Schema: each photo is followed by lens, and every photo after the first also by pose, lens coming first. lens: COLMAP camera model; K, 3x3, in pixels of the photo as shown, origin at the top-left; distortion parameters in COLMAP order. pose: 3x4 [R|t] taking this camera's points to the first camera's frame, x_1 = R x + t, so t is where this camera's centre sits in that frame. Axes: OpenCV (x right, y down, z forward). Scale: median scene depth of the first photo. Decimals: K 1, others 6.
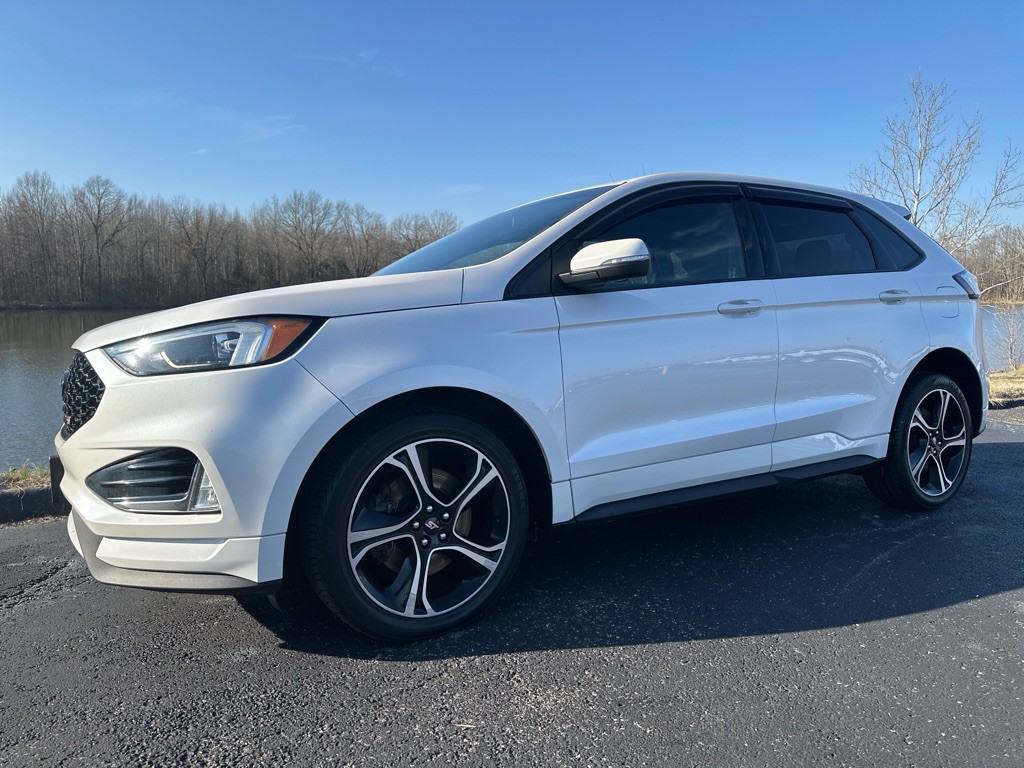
lens RADIAL K [[755.0, 0, 525.6], [0, 755.0, 381.8], [0, 0, 1]] dist [0.068315, -0.086717]
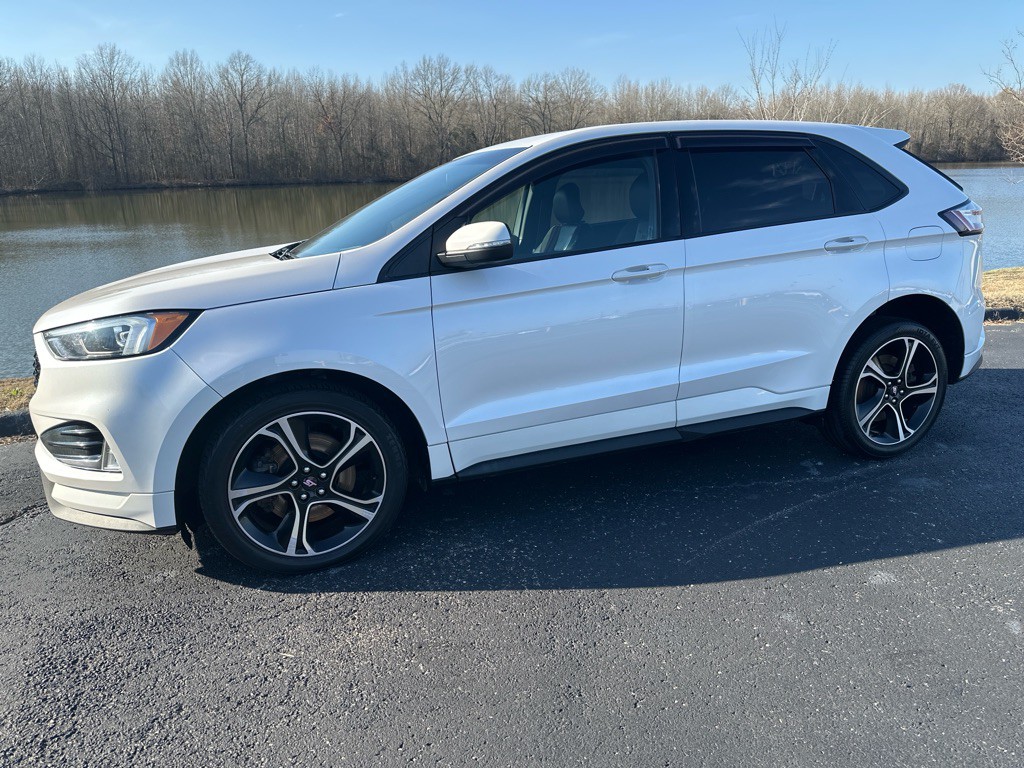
lens RADIAL K [[755.0, 0, 512.7], [0, 755.0, 392.2], [0, 0, 1]] dist [0.068315, -0.086717]
pose [[0.980248, 0.033290, -0.194949, 0.258223], [0.003408, 0.982741, 0.184956, -0.104753], [0.197742, -0.181967, 0.963217, -0.032772]]
